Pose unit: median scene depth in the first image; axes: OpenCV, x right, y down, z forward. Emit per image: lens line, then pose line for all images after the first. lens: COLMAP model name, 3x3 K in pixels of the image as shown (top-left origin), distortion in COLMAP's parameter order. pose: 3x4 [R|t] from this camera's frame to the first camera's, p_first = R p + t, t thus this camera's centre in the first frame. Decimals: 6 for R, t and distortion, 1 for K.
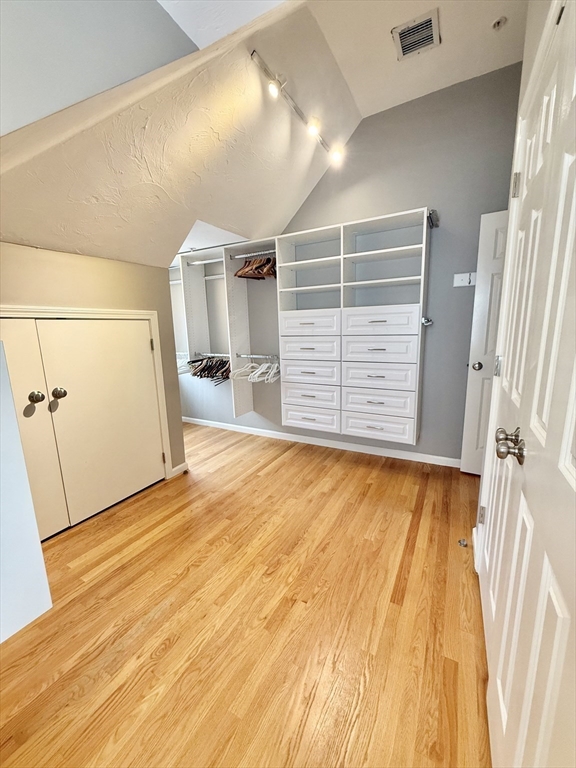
lens RADIAL K [[305.5, 0, 288.0], [0, 305.5, 384.0], [0, 0, 1]] dist [-0.001255, 0.000651]
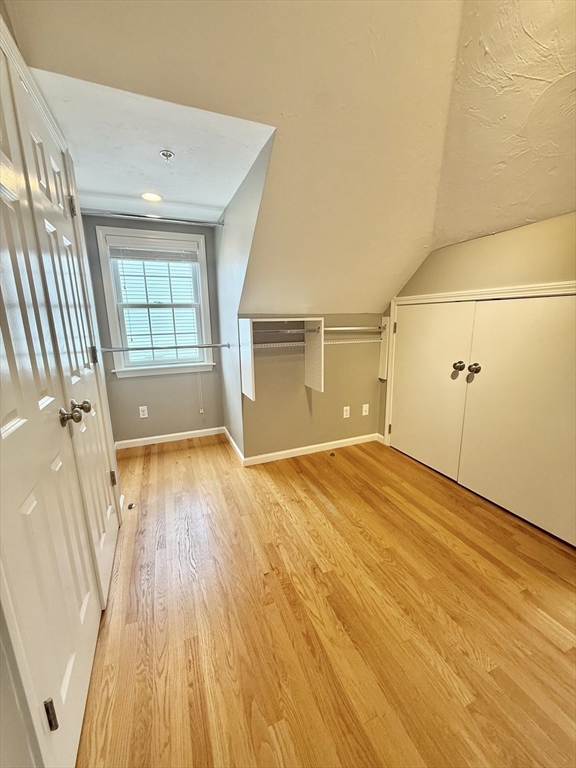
lens RADIAL K [[305.5, 0, 288.0], [0, 305.5, 384.0], [0, 0, 1]] dist [-0.001255, 0.000651]
pose [[-0.620836, 0.197423, -0.758675, 0.536093], [-0.114325, 0.934623, 0.336763, -0.217817], [0.775560, 0.295810, -0.557677, 1.136179]]
